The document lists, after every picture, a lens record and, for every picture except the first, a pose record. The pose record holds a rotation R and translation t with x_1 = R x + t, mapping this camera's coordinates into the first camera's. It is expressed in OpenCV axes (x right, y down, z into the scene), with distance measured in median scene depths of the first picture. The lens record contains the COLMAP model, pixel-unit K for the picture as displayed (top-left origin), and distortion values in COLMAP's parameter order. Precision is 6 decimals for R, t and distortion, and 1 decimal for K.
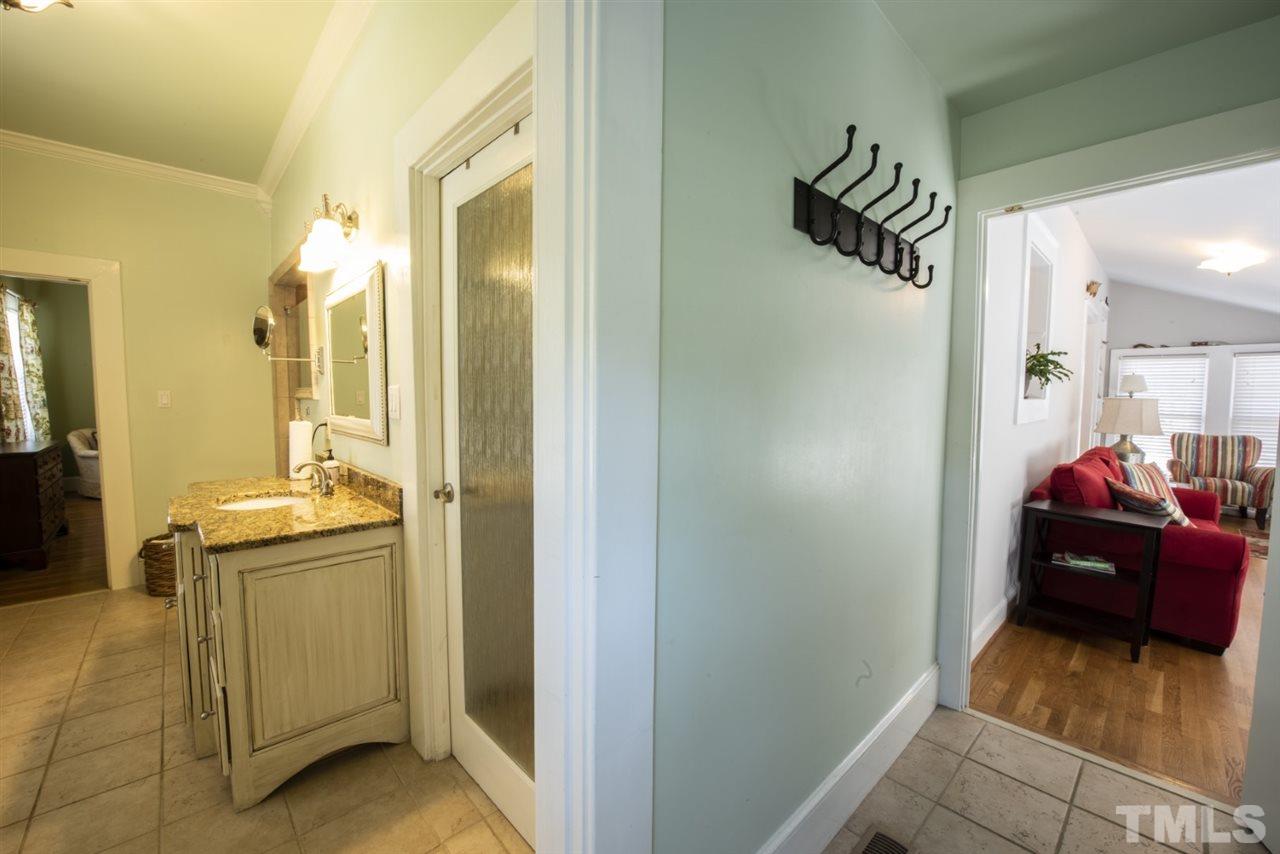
lens RADIAL K [[510.1, 0, 639.9], [0, 510.1, 427.8], [0, 0, 1]] dist [-0.017736, -0.000389]
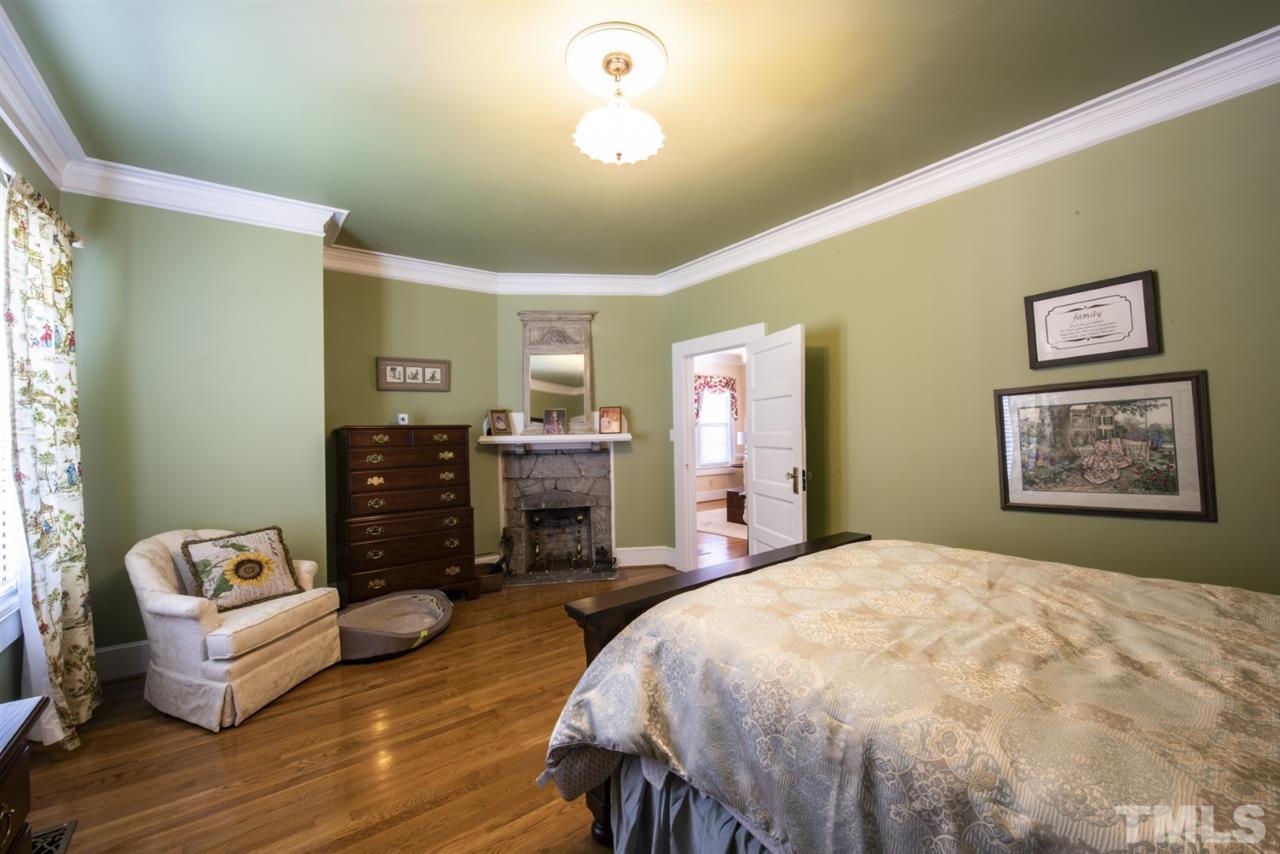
lens RADIAL K [[510.1, 0, 641.0], [0, 510.1, 423.6], [0, 0, 1]] dist [-0.017736, -0.000389]
pose [[0.994541, -0.035567, -0.098100, -0.744274], [0.025829, 0.994771, -0.098806, -0.042629], [0.101102, 0.095733, 0.990259, 0.678250]]
